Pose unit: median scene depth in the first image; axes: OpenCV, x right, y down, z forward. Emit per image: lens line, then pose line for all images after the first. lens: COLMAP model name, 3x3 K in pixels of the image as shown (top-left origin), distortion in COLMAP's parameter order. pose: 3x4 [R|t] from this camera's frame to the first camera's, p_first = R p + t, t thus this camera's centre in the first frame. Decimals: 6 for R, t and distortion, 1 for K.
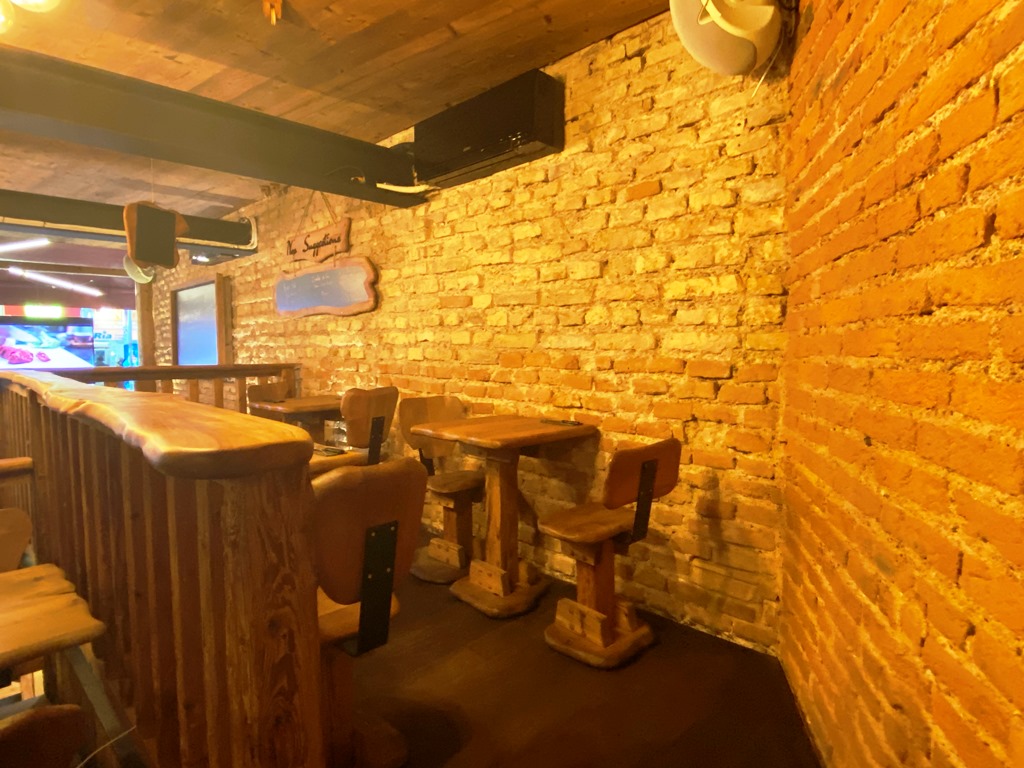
lens RADIAL K [[580.6, 0, 511.8], [0, 580.6, 383.5], [0, 0, 1]] dist [-0.005013, -0.001972]
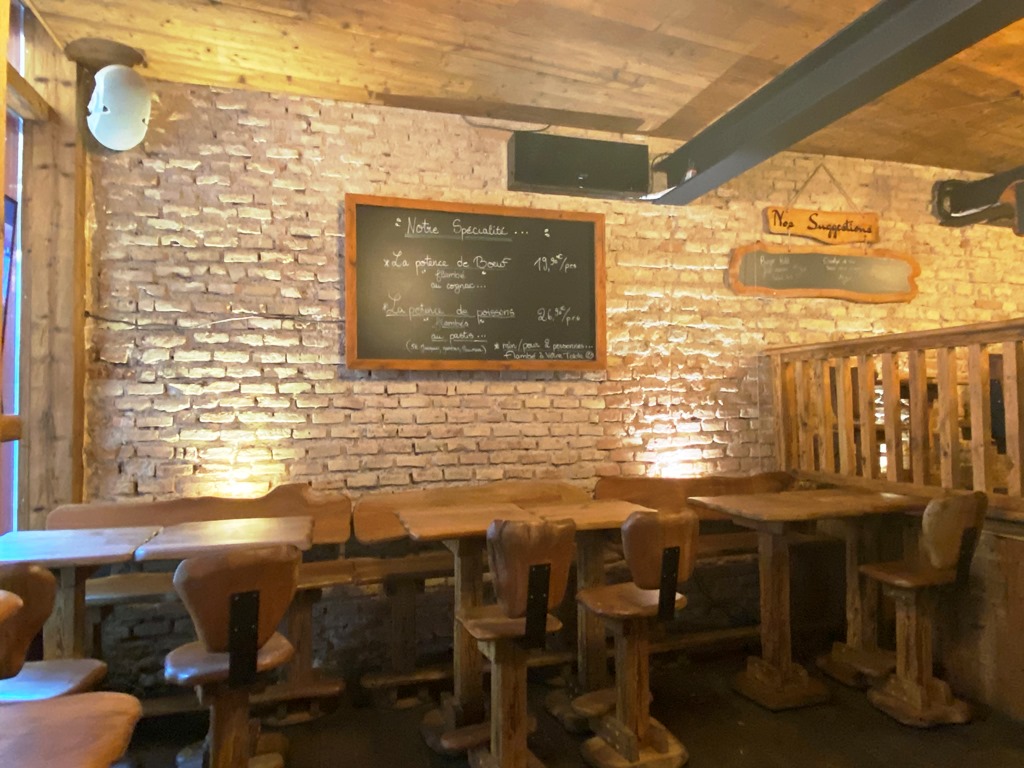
lens RADIAL K [[630.2, 0, 511.0], [0, 630.2, 383.2], [0, 0, 1]] dist [-0.001217, -0.000895]
pose [[0.499463, 0.025463, 0.865961, -1.218938], [0.064595, 0.995691, -0.066534, 0.046390], [-0.863924, 0.089168, 0.495666, 0.776038]]
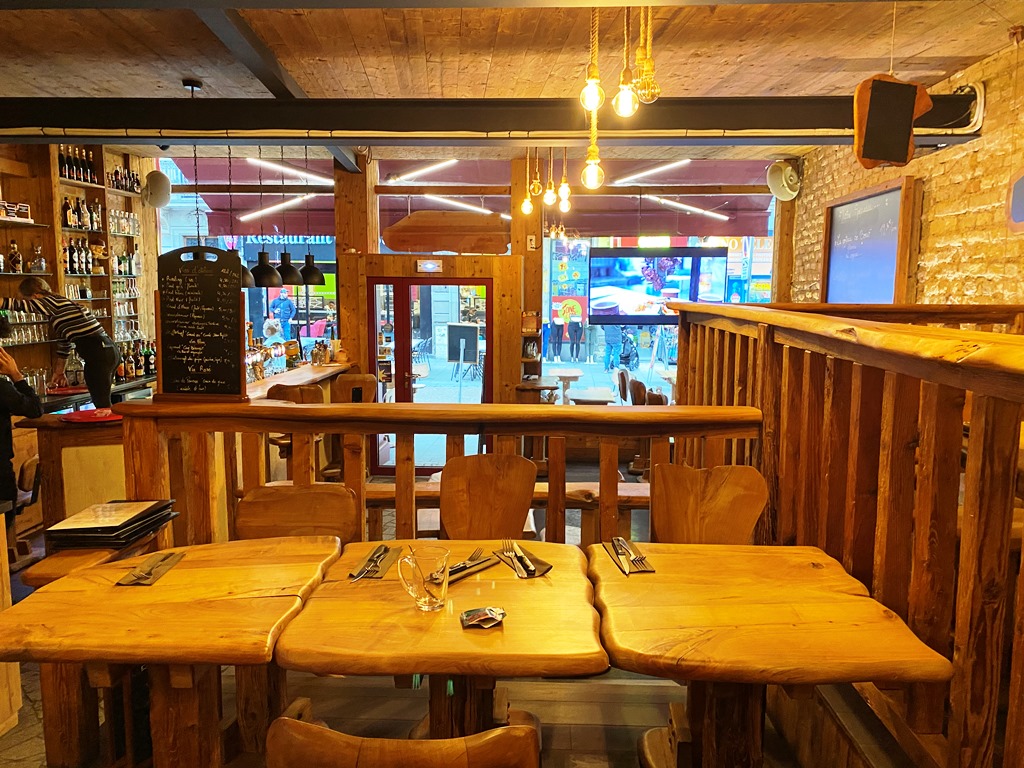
lens RADIAL K [[781.9, 0, 513.7], [0, 781.9, 381.0], [0, 0, 1]] dist [0.006910, 0.004253]
pose [[0.672116, 0.094184, -0.734431, -0.105837], [-0.050857, 0.995407, 0.081110, 0.007093], [0.738697, -0.017165, 0.673819, -0.006012]]
